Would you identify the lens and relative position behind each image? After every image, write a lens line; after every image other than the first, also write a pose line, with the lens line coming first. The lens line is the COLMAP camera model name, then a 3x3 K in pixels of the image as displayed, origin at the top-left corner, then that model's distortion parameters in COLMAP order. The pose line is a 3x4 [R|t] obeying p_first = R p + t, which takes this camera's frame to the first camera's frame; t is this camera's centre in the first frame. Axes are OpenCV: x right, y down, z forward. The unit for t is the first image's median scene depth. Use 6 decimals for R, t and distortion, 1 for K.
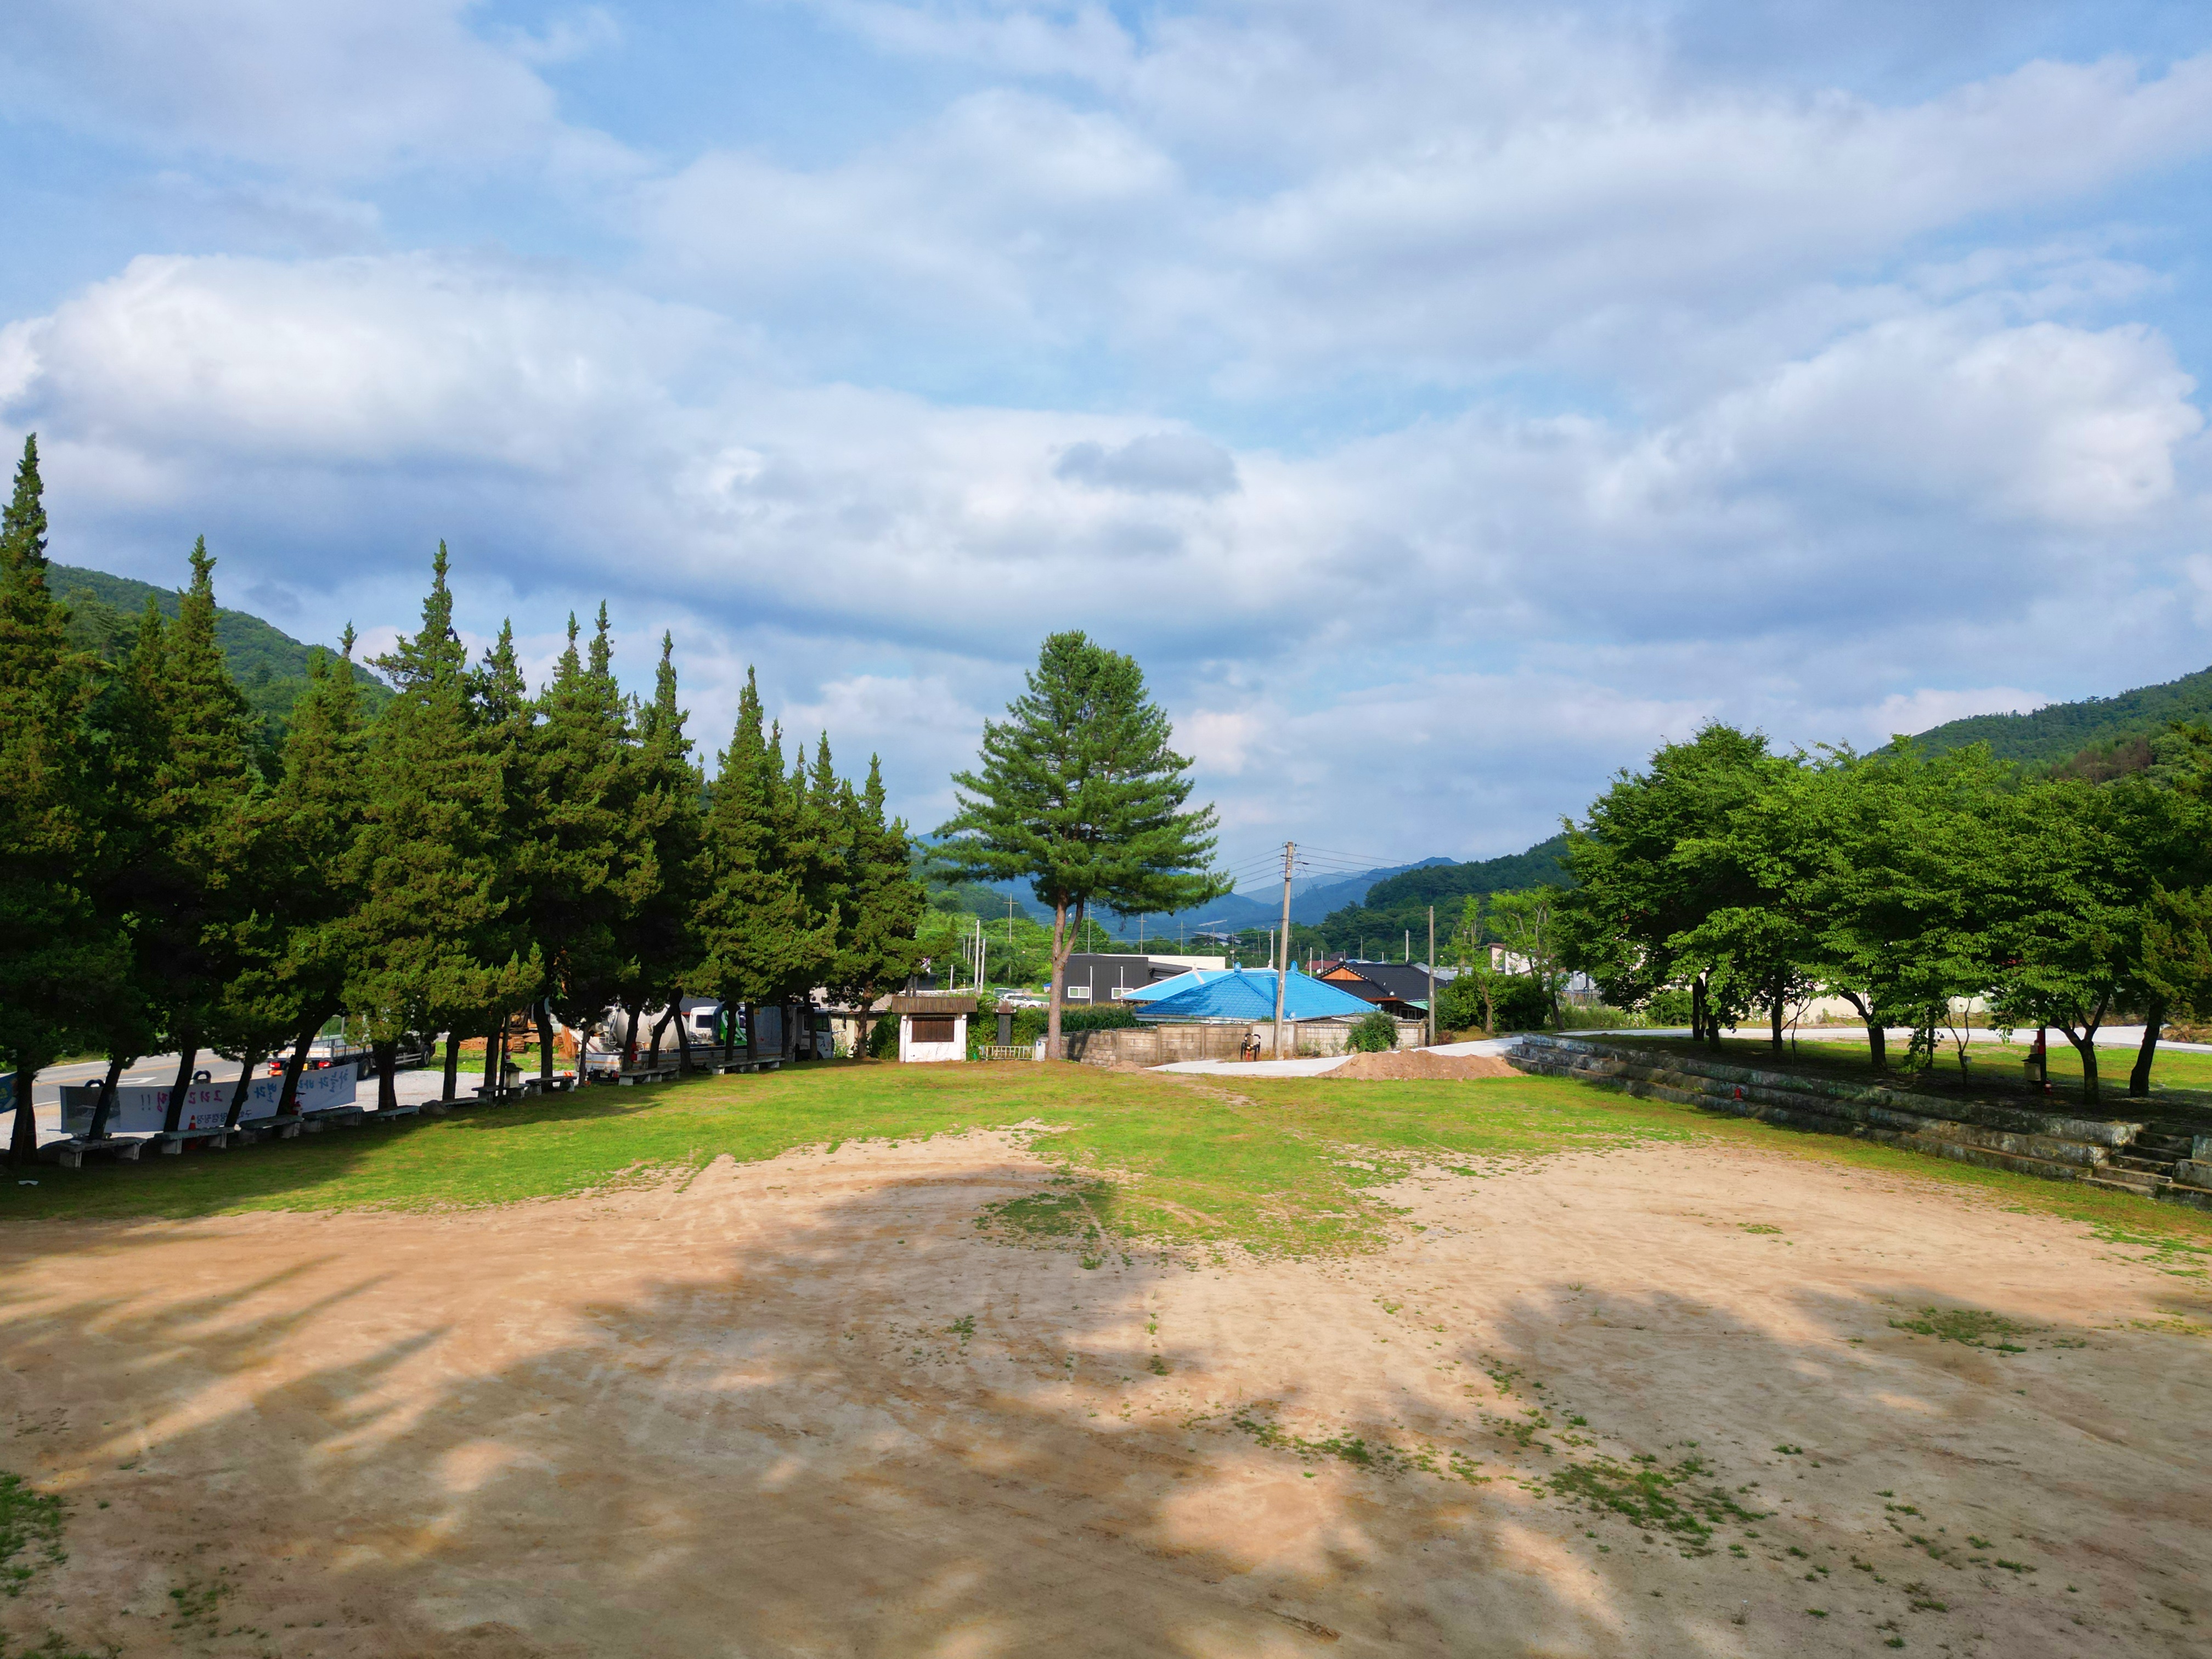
lens RADIAL K [[1567.9, 0, 1106.0], [0, 1567.9, 829.5], [0, 0, 1]] dist [0.035617, -0.007292]
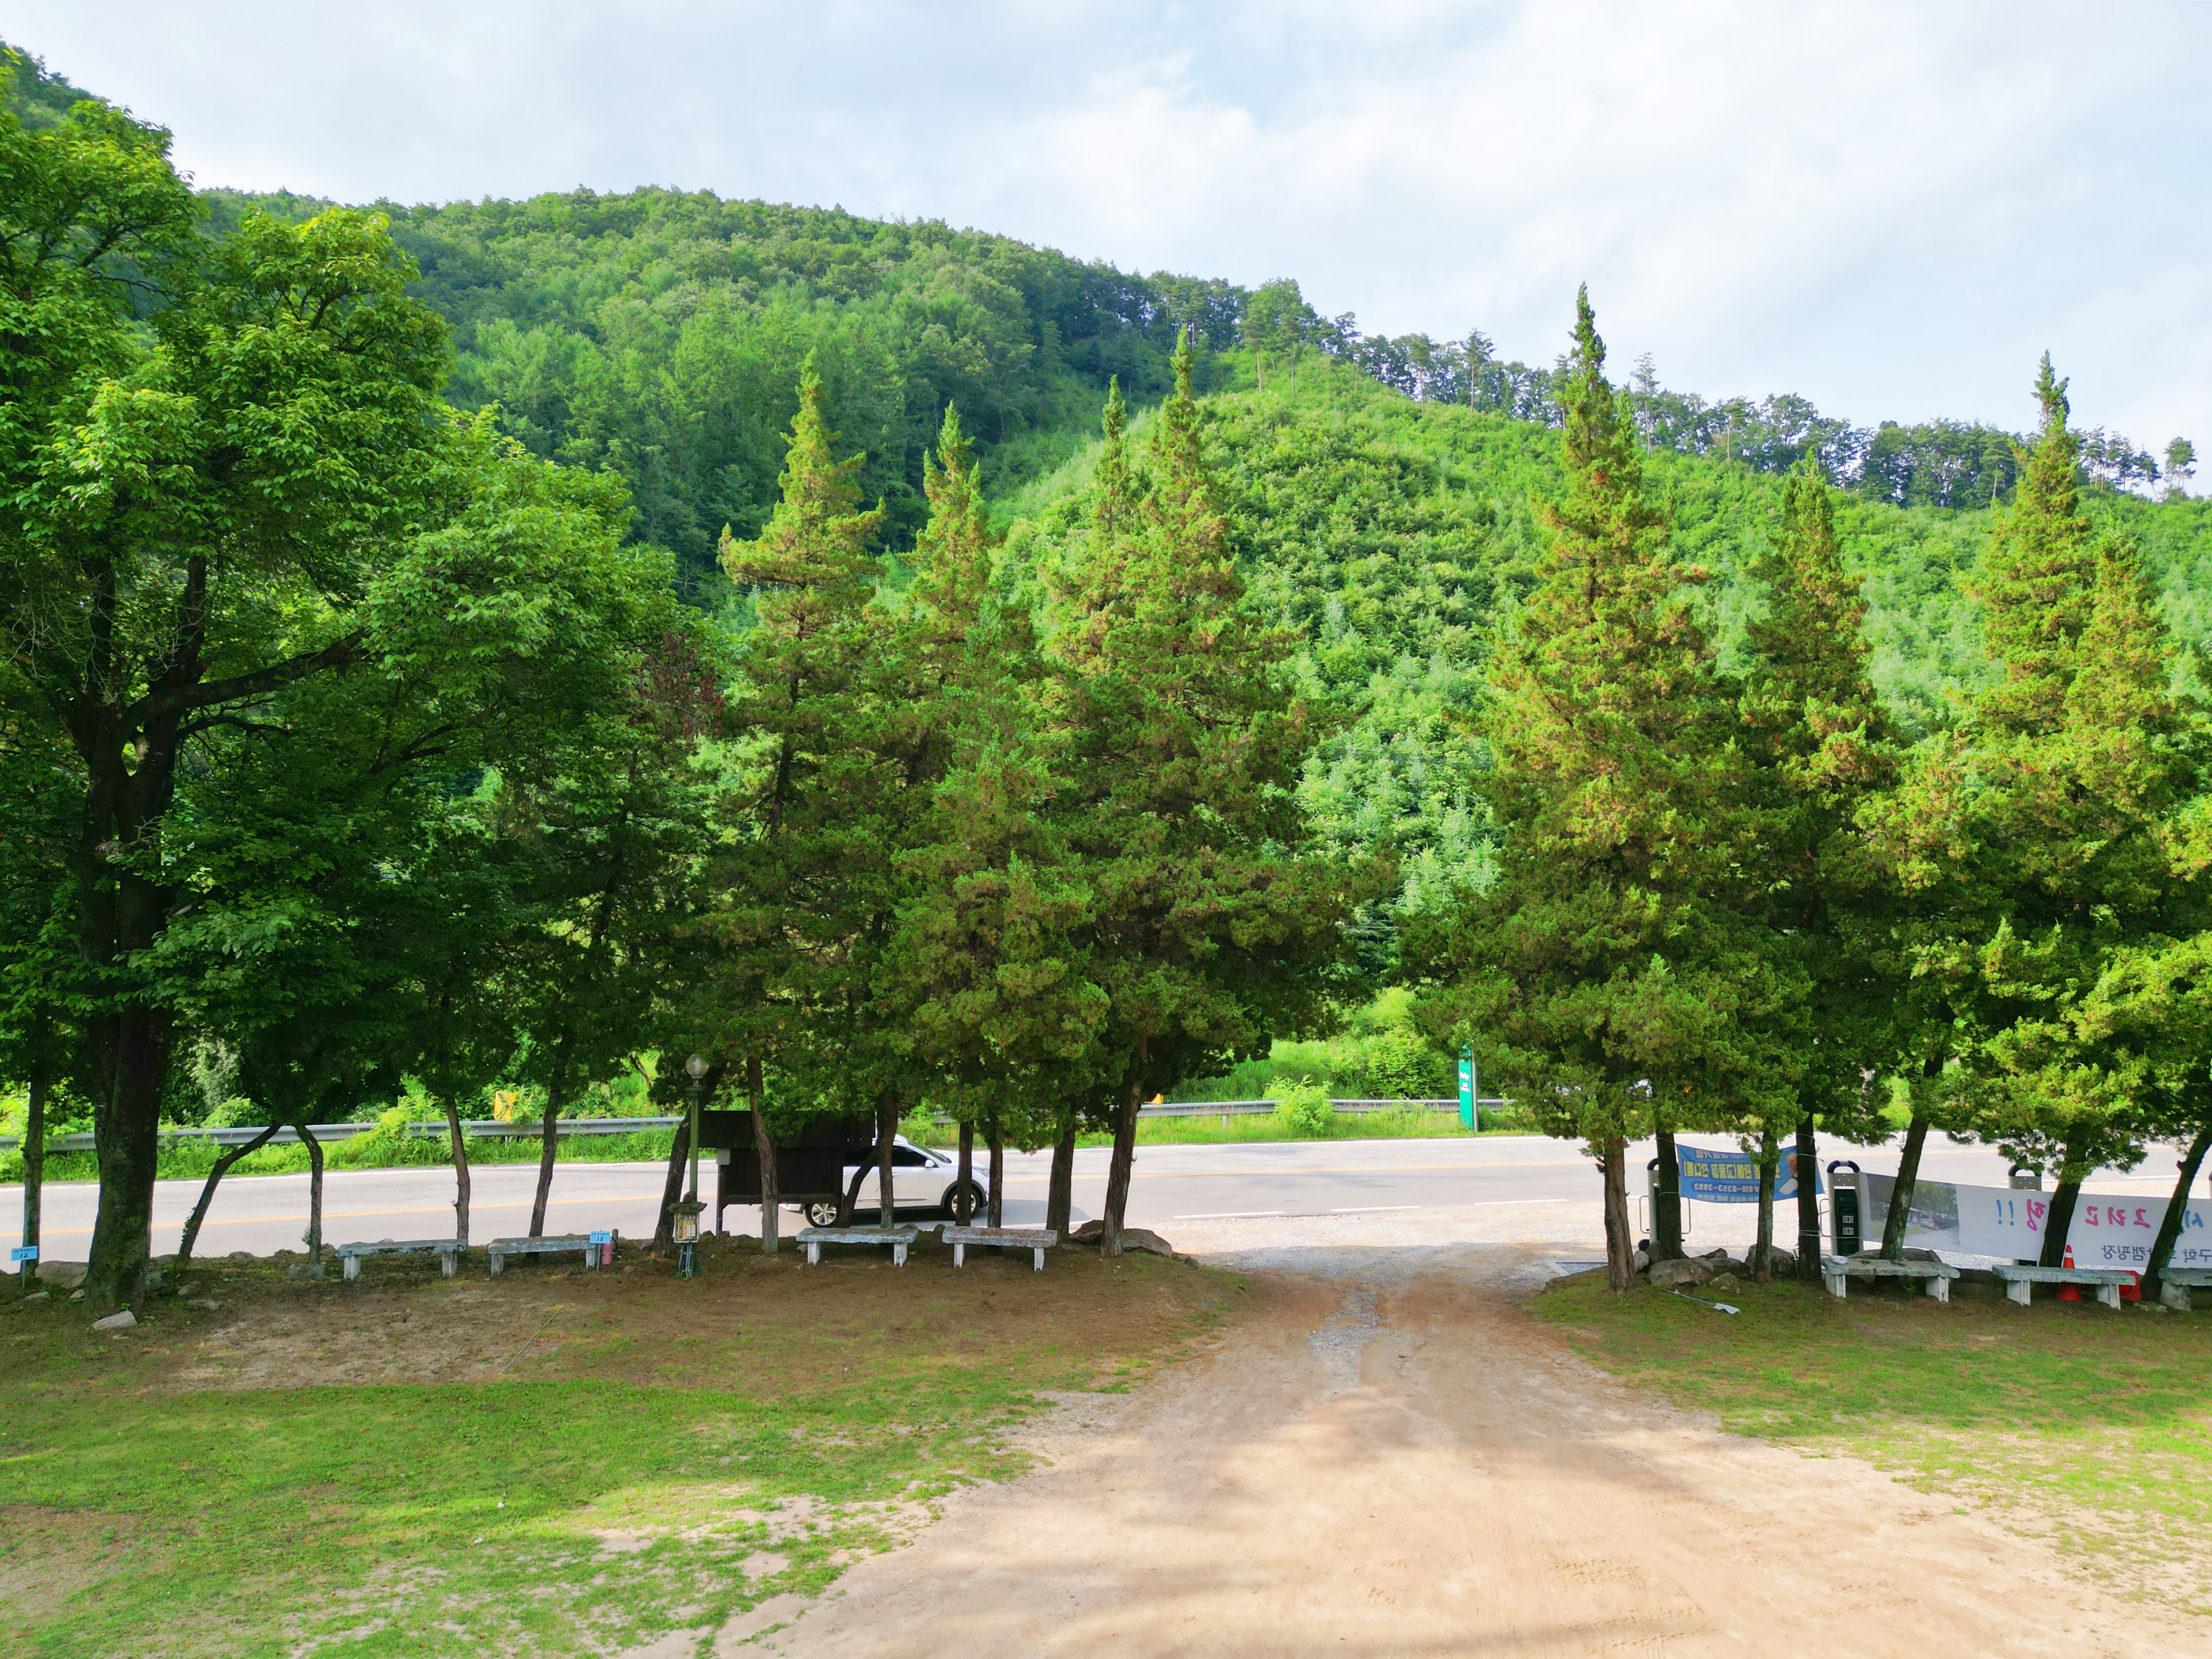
lens RADIAL K [[1567.9, 0, 1106.0], [0, 1567.9, 832.1], [0, 0, 1]] dist [0.035617, -0.007292]
pose [[0.188569, -0.073581, -0.979300, -0.014401], [0.068938, 0.995721, -0.061541, 0.030702], [0.979637, -0.055906, 0.192834, 0.546606]]
